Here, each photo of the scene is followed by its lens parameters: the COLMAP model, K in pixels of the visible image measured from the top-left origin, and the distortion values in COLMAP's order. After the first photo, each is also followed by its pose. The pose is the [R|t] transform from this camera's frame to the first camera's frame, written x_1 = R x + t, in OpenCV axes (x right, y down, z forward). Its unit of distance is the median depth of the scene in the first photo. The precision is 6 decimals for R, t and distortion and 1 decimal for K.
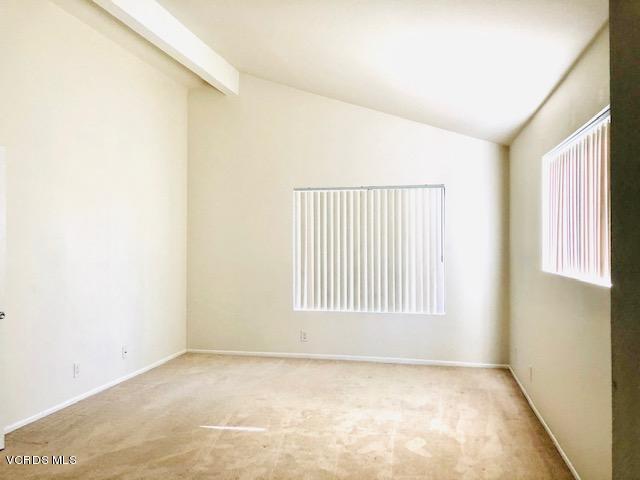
lens RADIAL K [[523.1, 0, 322.4], [0, 523.1, 237.1], [0, 0, 1]] dist [0.047431, -0.056905]
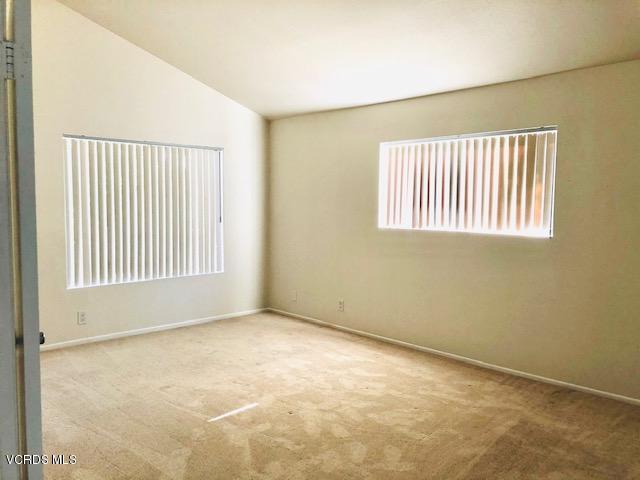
lens RADIAL K [[523.1, 0, 321.8], [0, 523.1, 242.9], [0, 0, 1]] dist [0.047431, -0.056905]
pose [[0.564160, -0.062809, 0.823273, -0.520991], [-0.018066, 0.995925, 0.088361, -0.008371], [-0.825468, -0.064723, 0.560726, 0.244121]]
